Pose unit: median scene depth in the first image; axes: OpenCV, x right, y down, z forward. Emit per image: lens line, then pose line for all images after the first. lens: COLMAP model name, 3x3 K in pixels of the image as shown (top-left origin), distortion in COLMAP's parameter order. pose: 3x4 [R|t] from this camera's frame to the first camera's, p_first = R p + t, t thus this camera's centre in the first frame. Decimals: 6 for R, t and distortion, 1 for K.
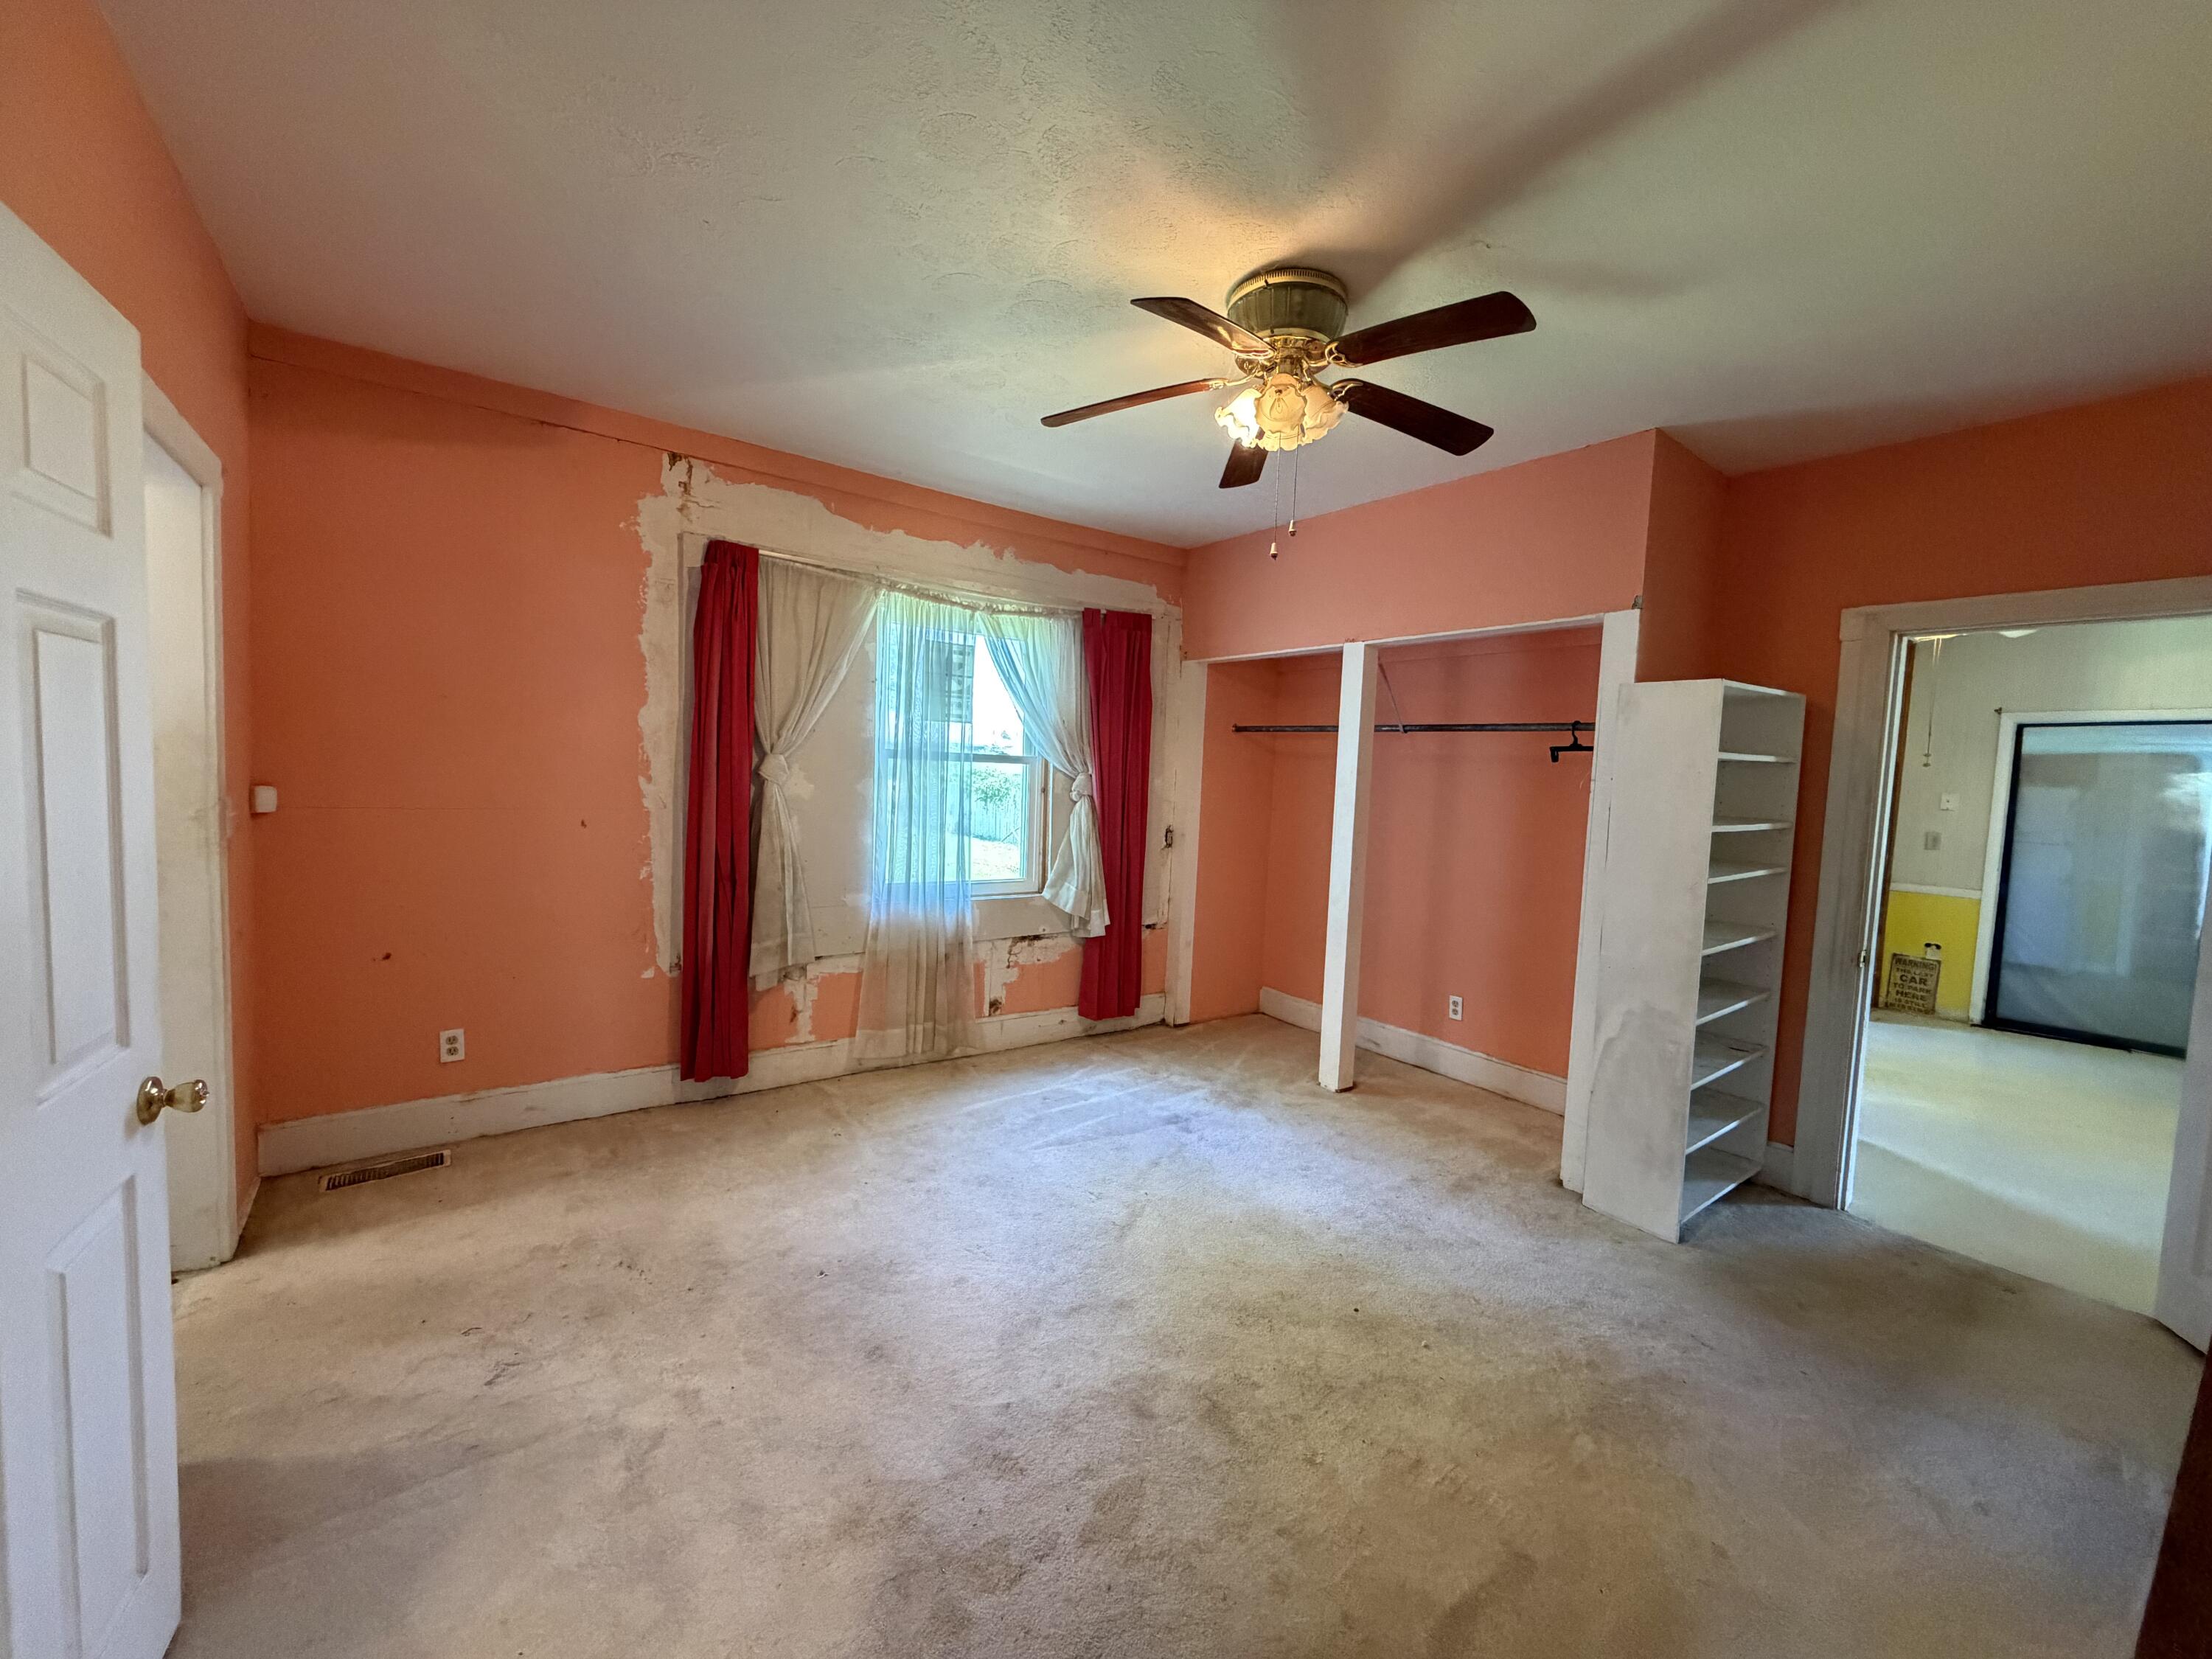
lens RADIAL K [[885.4, 0, 1103.0], [0, 885.4, 827.2], [0, 0, 1]] dist [0.000641, 0.000539]
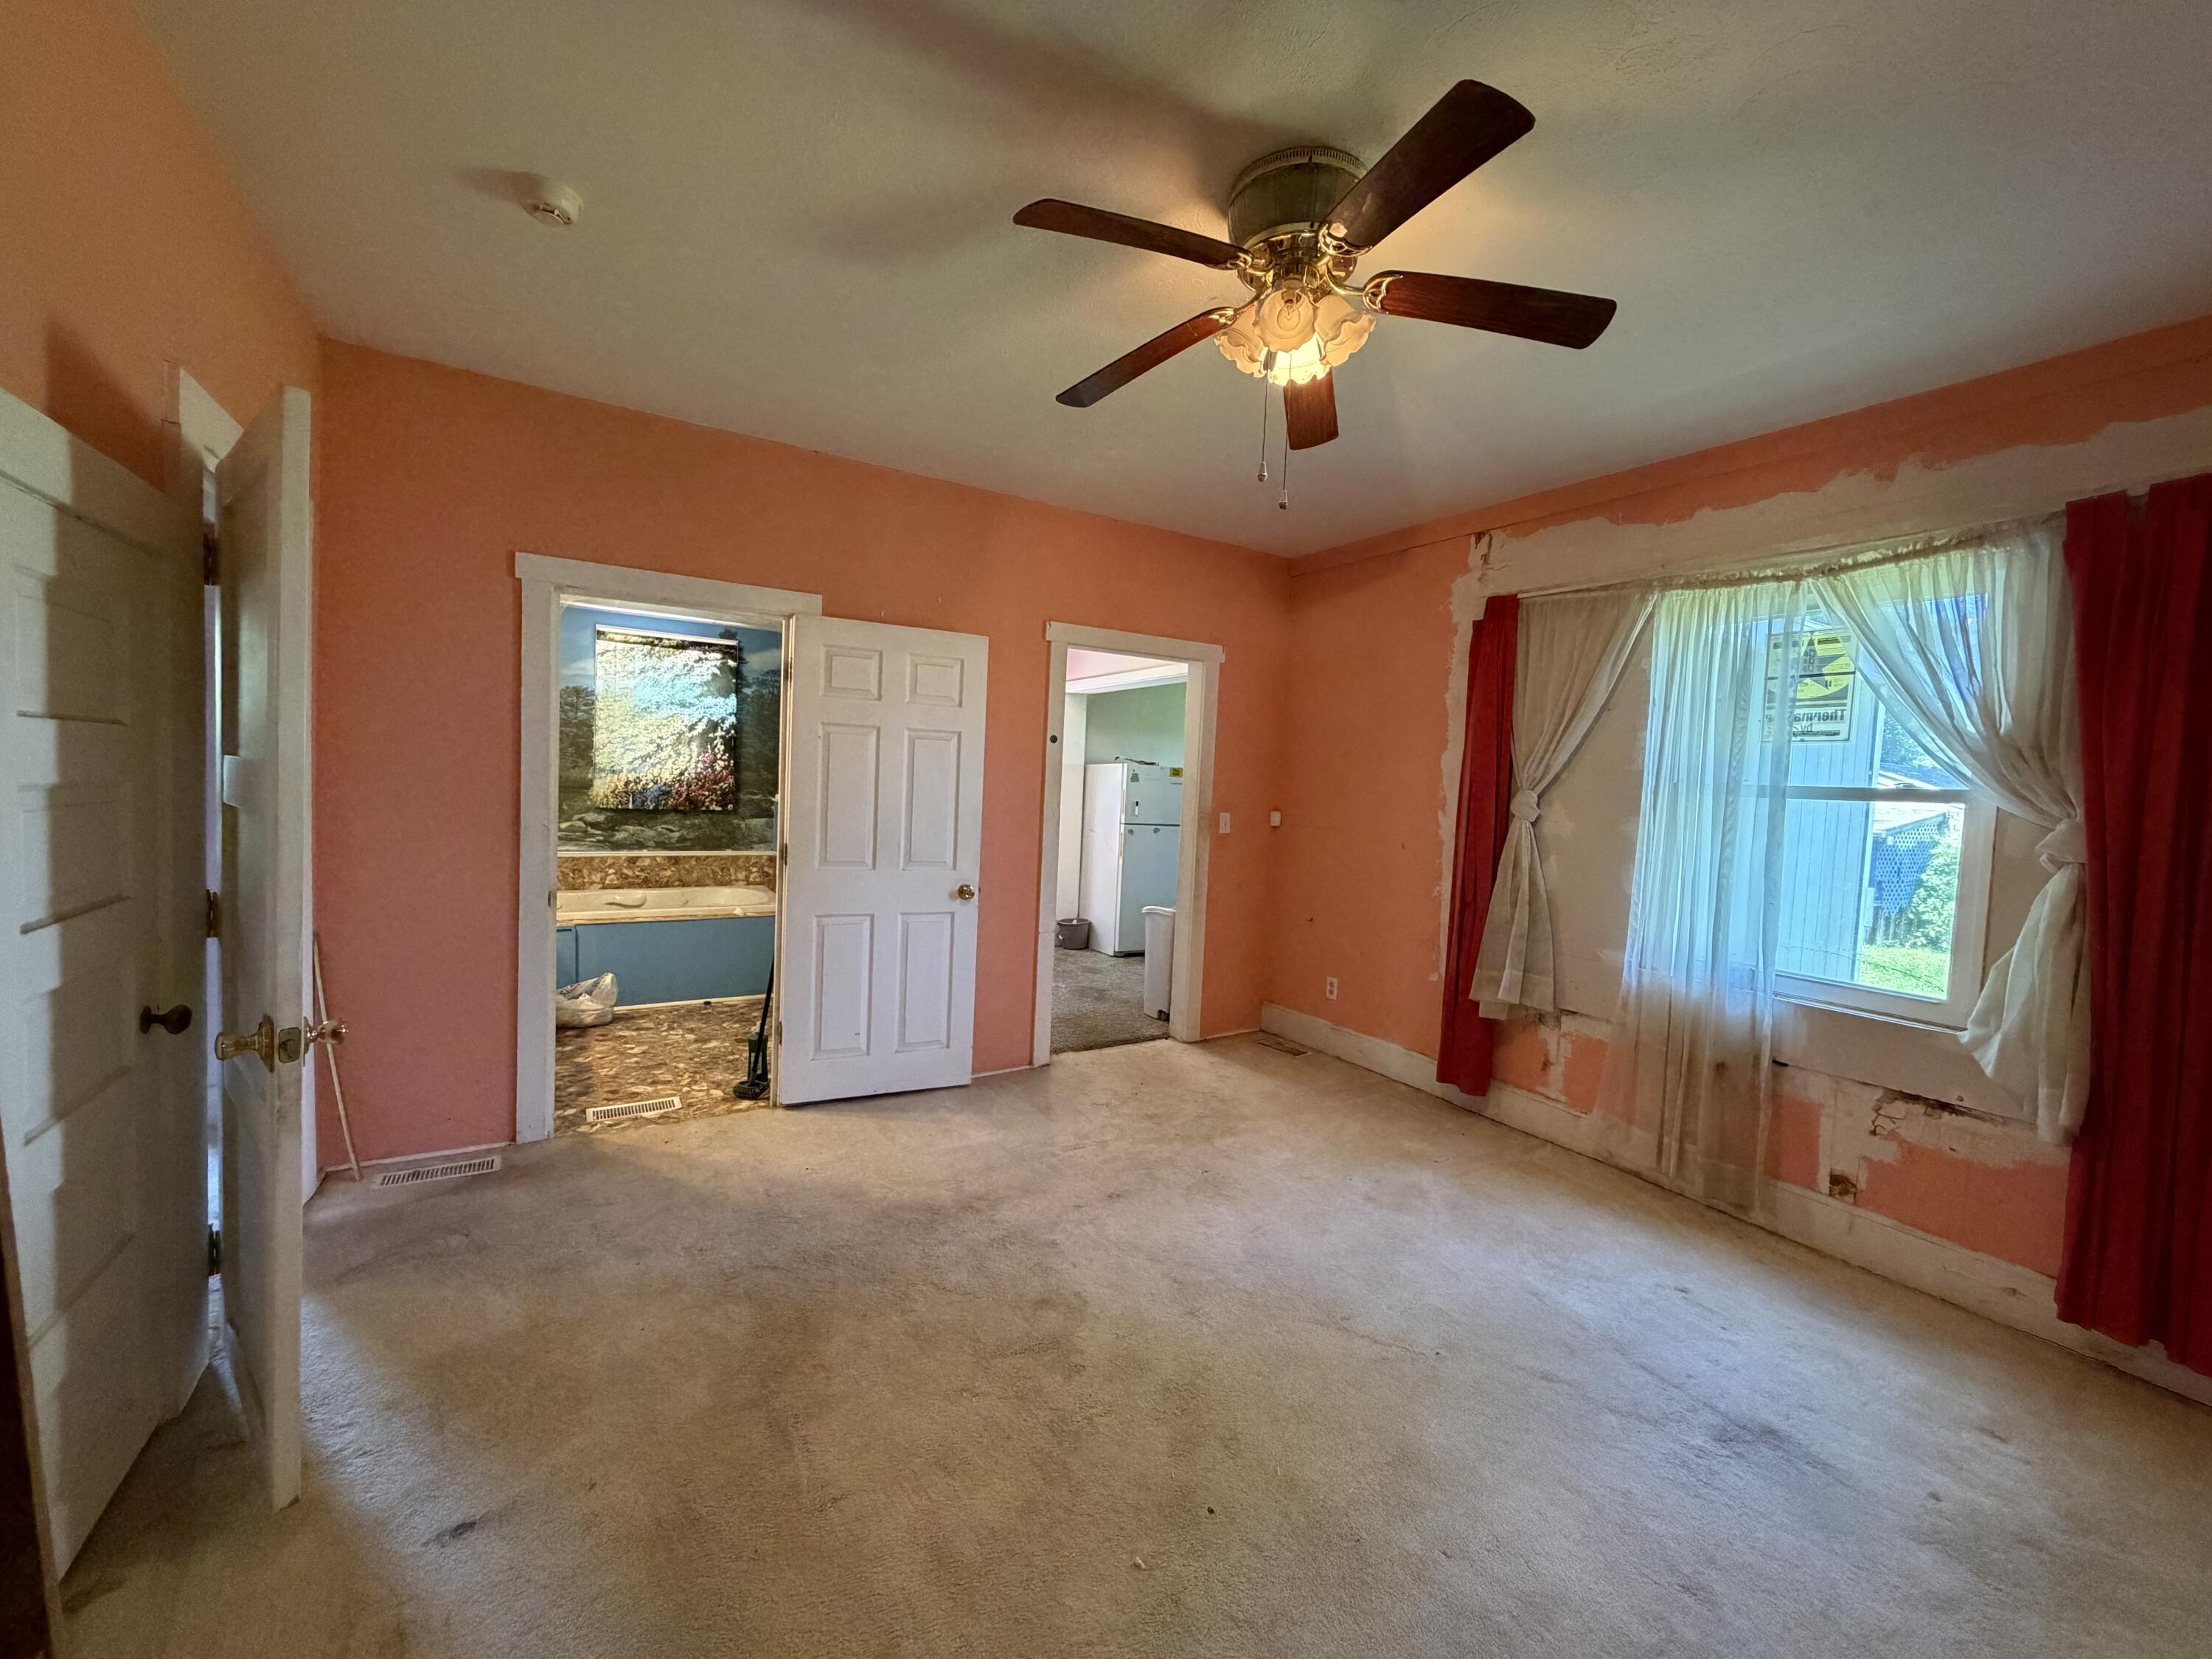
lens RADIAL K [[885.4, 0, 1097.6], [0, 885.4, 830.2], [0, 0, 1]] dist [0.000641, 0.000539]
pose [[-0.088864, 0.009619, -0.995997, 0.684057], [-0.113229, 0.993374, 0.019696, -0.001938], [0.989587, 0.114526, -0.087186, 0.620898]]
